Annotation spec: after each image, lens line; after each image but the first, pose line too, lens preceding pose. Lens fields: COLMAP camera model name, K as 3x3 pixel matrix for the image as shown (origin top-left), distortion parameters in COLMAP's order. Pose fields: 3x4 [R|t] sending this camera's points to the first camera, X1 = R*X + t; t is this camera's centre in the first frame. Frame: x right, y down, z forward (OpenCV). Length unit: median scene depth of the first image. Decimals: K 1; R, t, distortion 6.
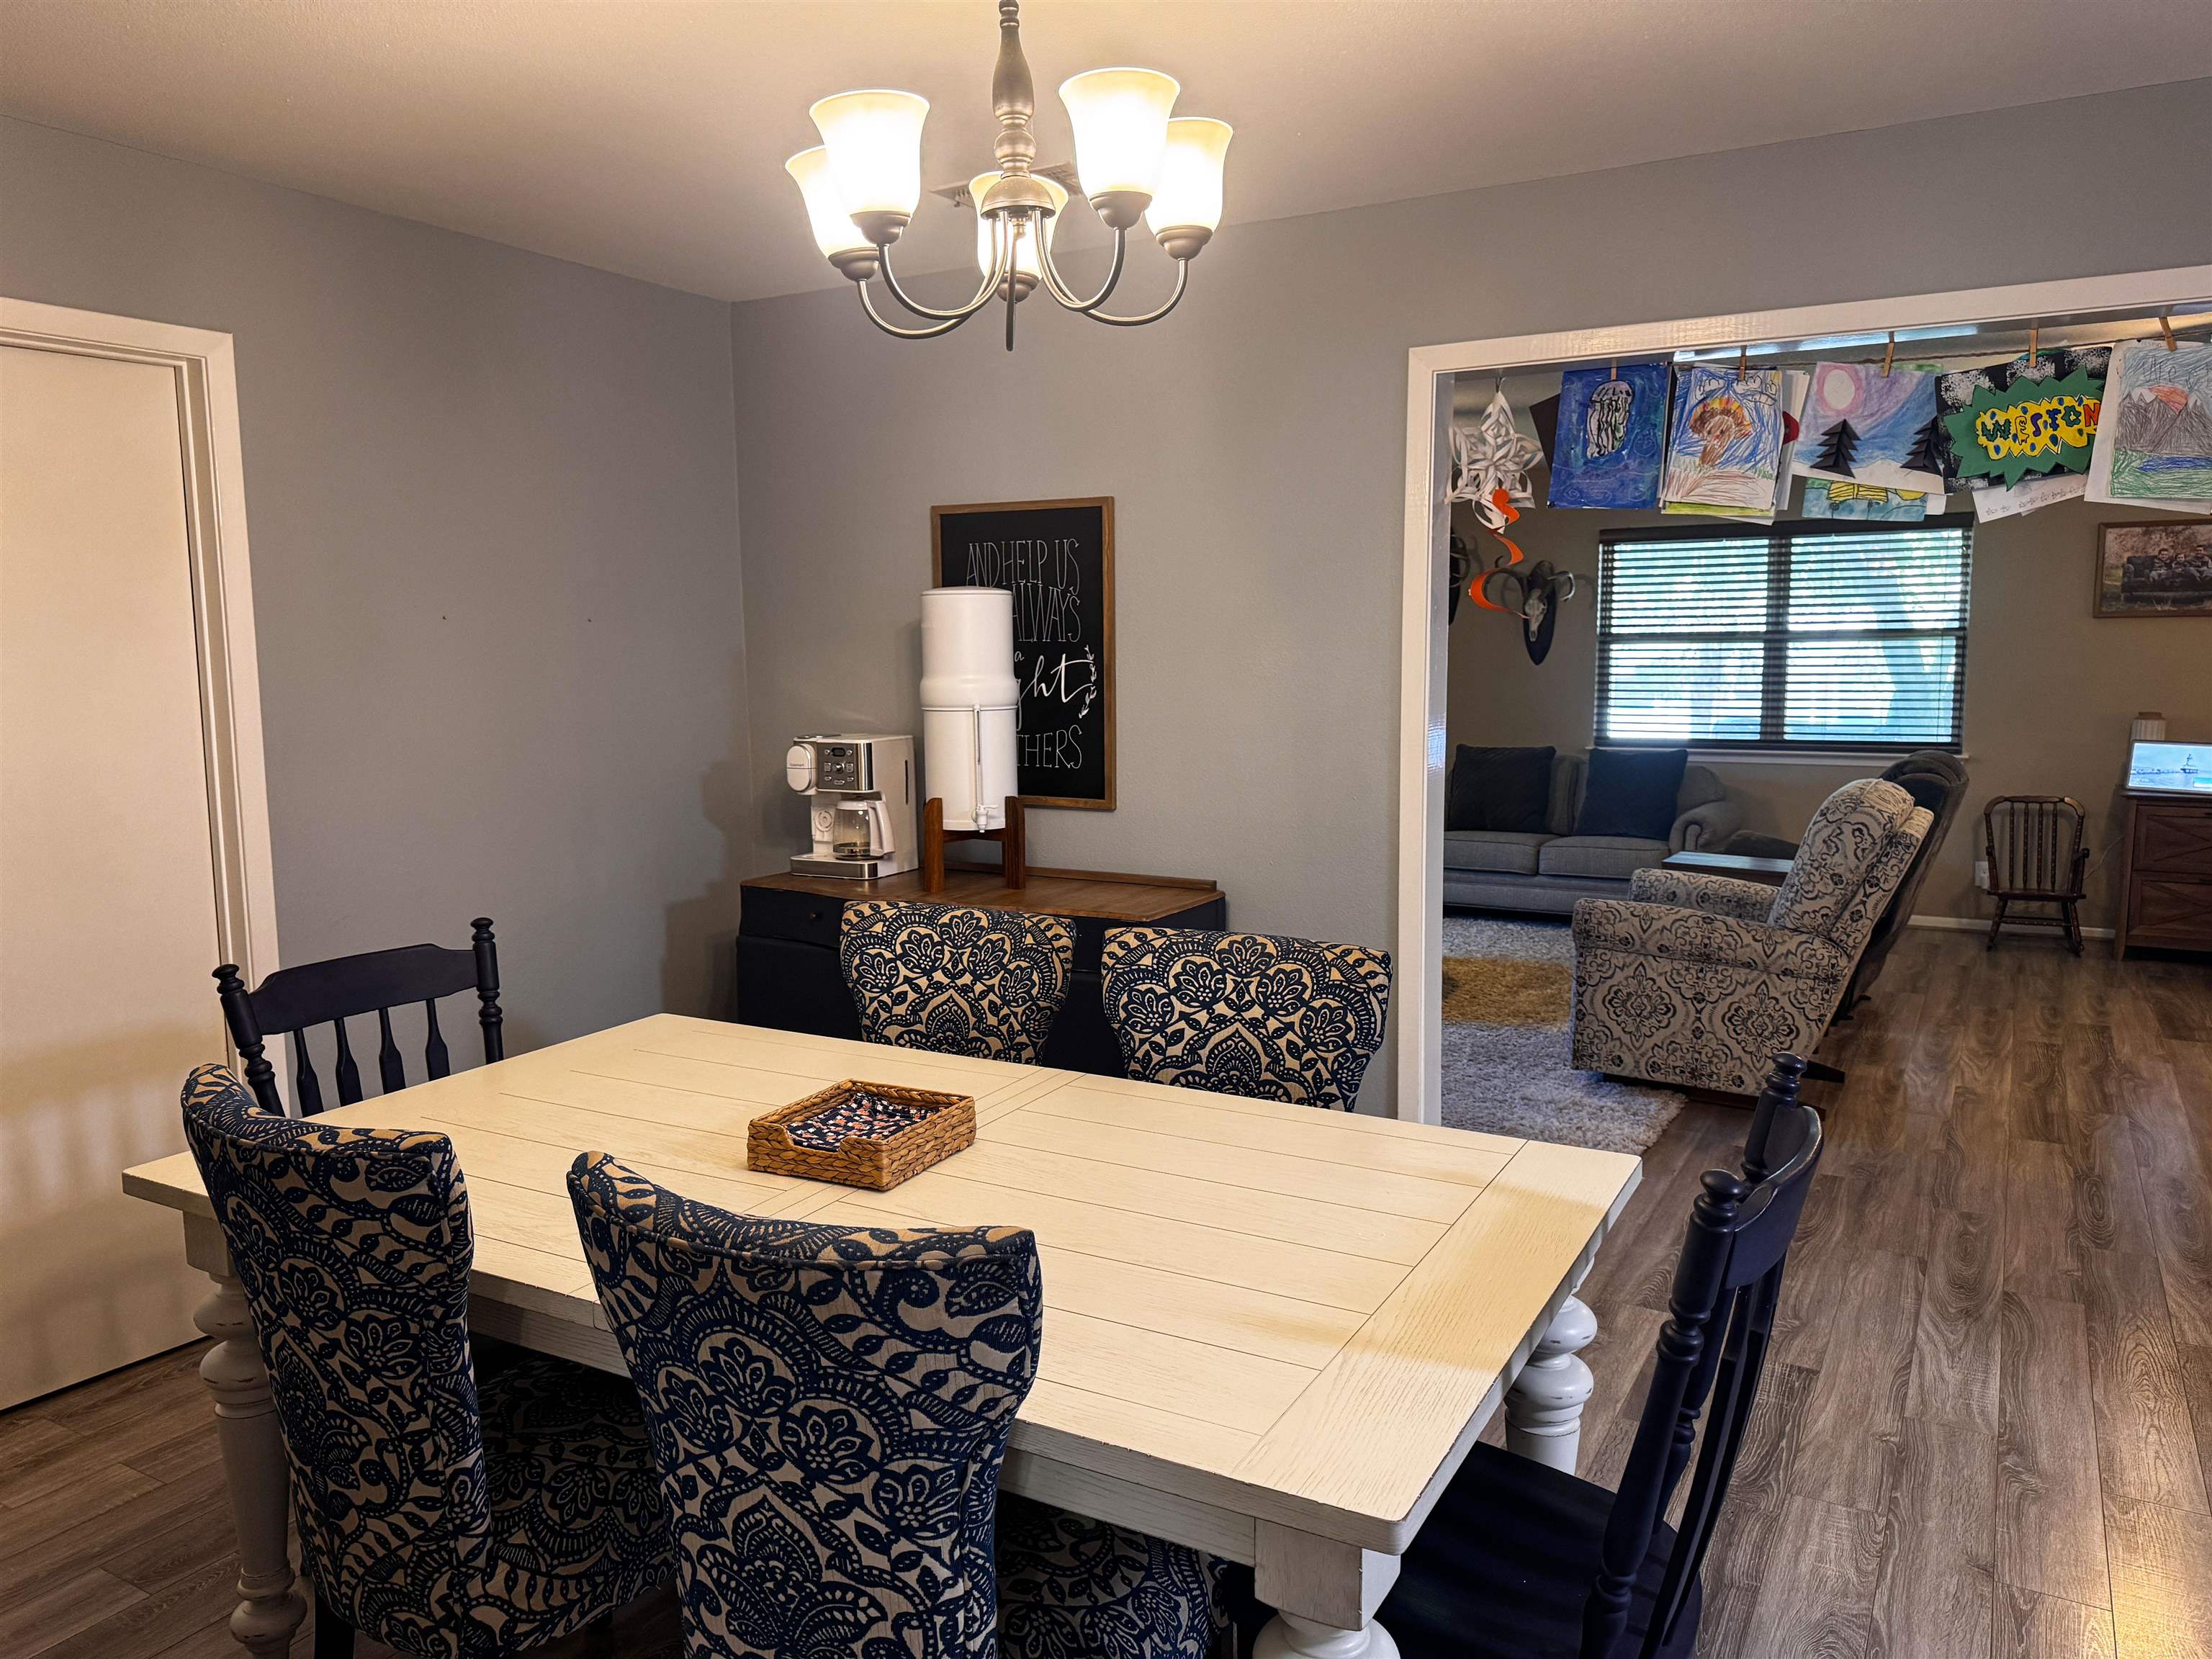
lens RADIAL K [[1538.7, 0, 1106.0], [0, 1538.7, 829.5], [0, 0, 1]] dist [0.109380, -0.172577]
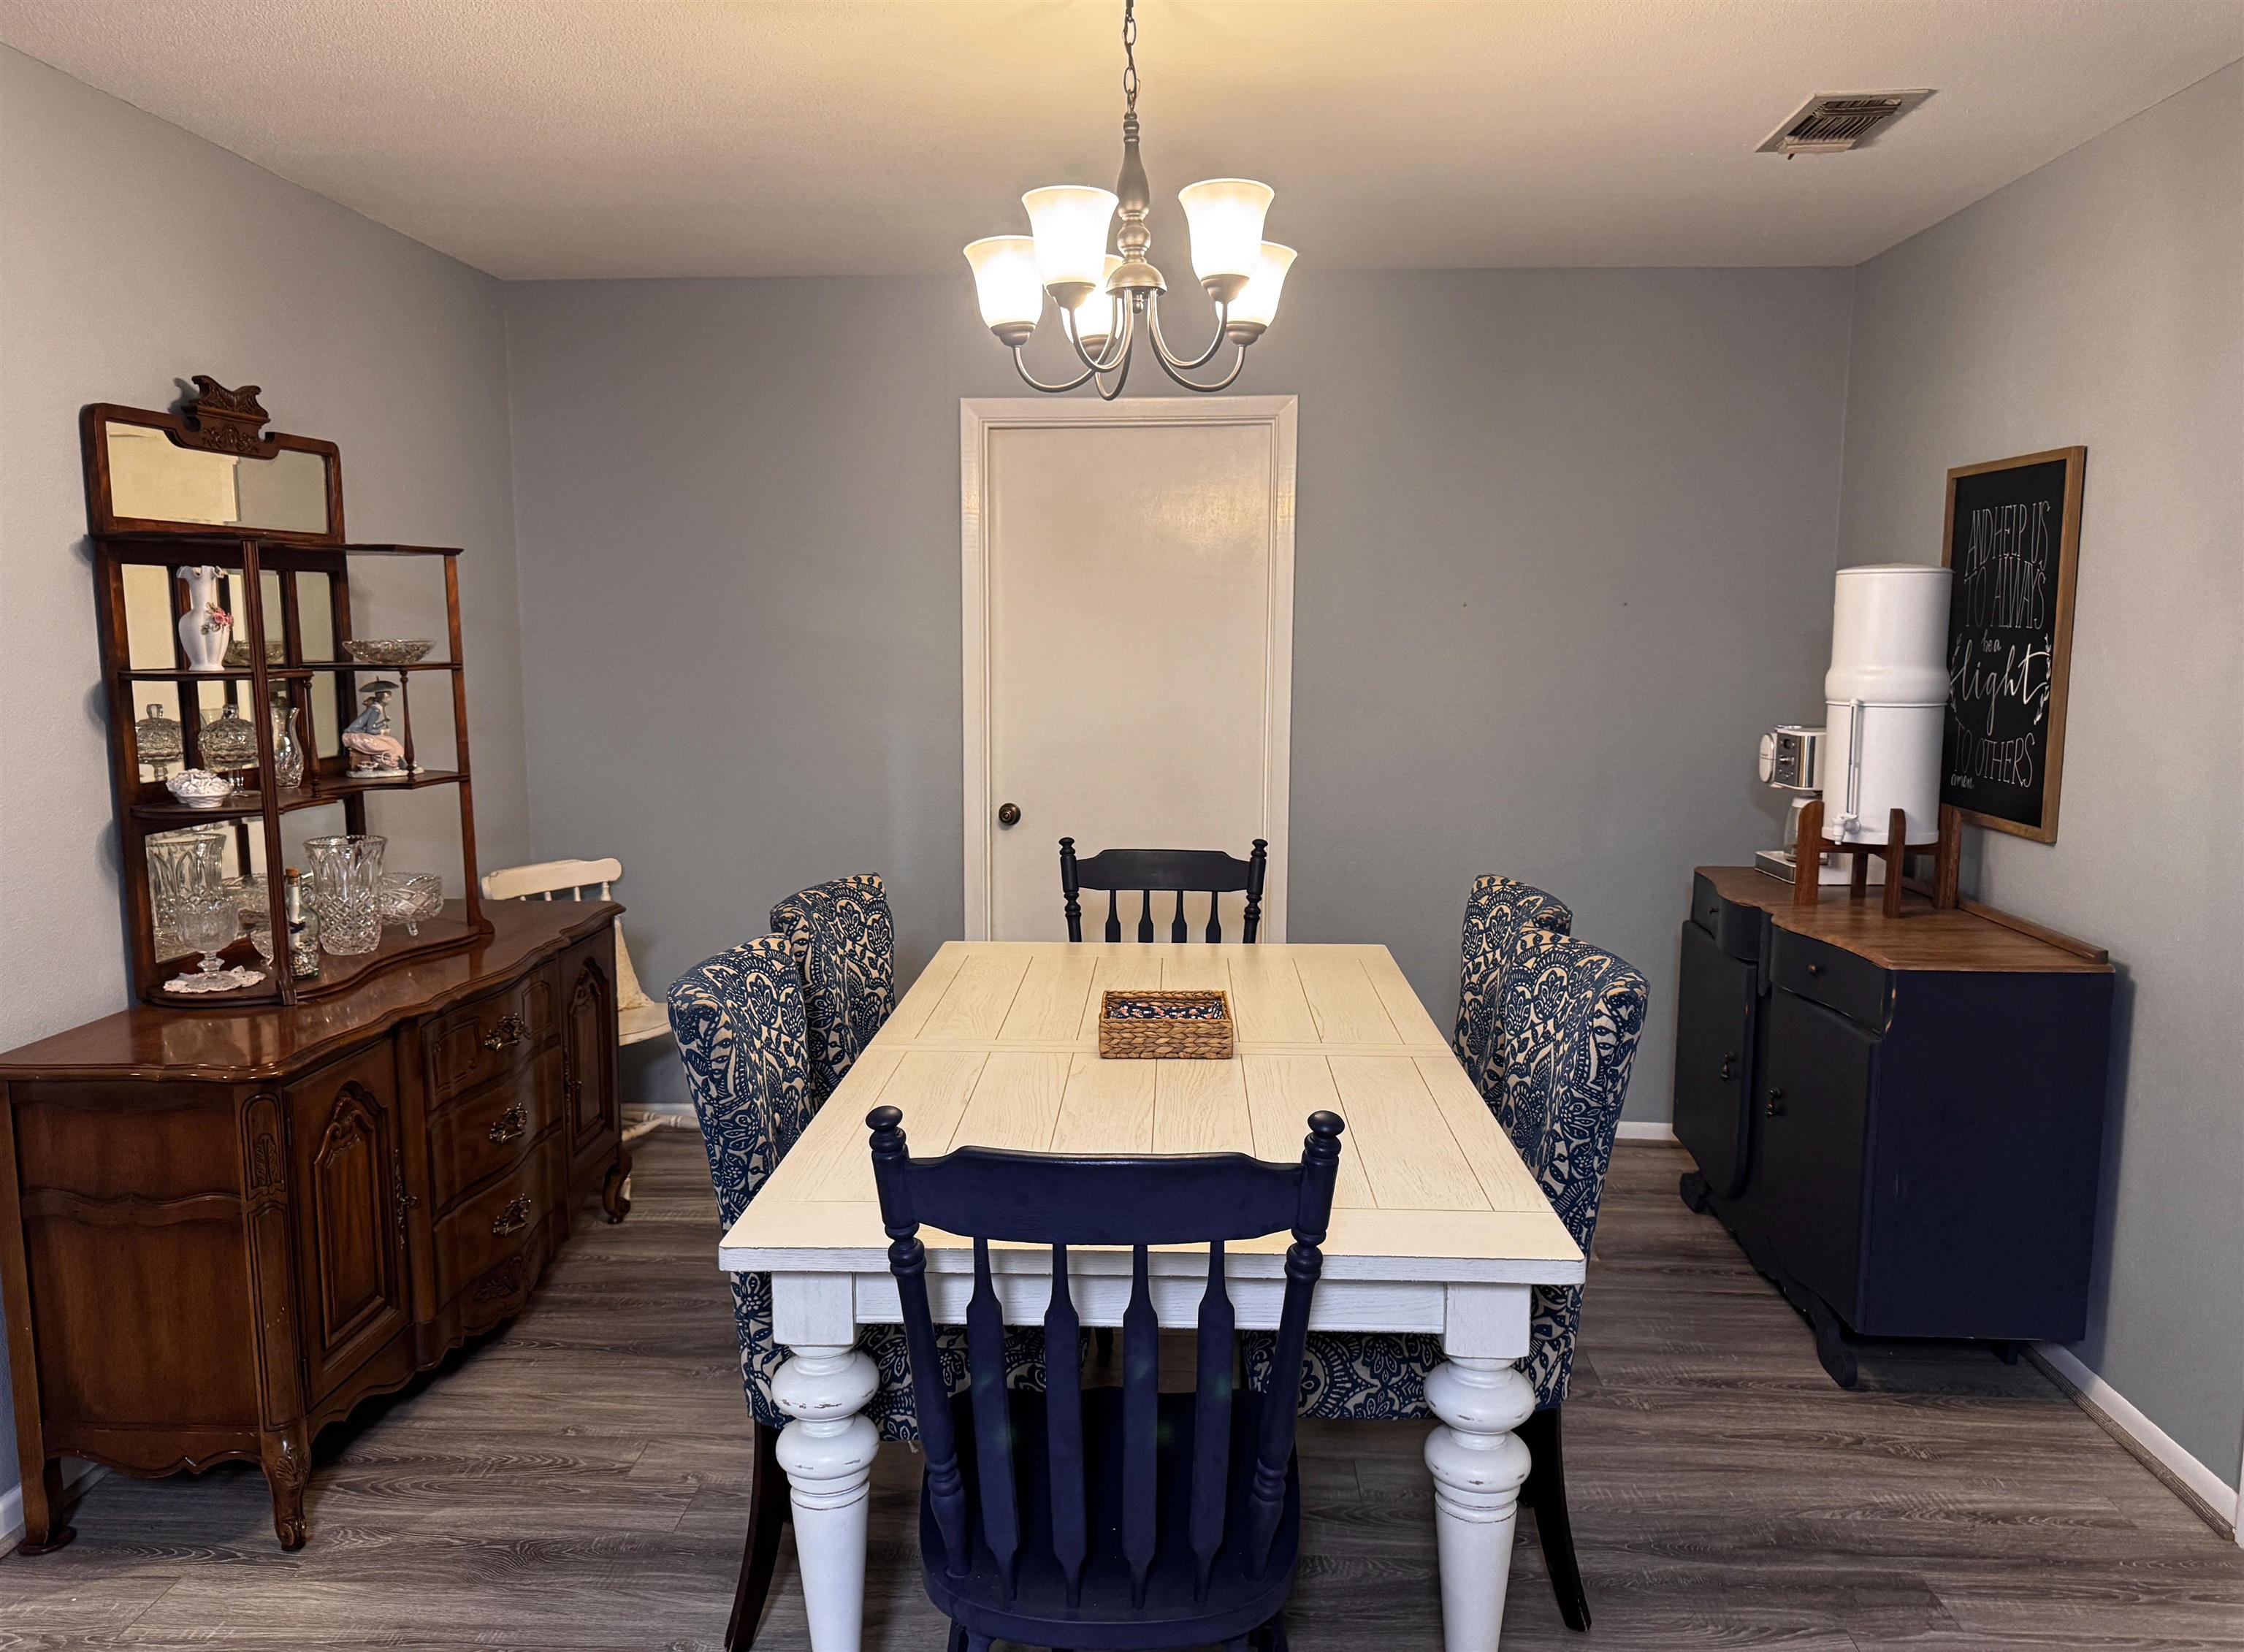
lens RADIAL K [[1608.4, 0, 1111.5], [0, 1608.4, 837.2], [0, 0, 1]] dist [0.008566, 0.001023]
pose [[0.447671, 0.128595, -0.884904, 0.734050], [-0.110788, 0.989957, 0.087814, -0.049038], [0.887309, 0.058725, 0.457421, 0.274857]]
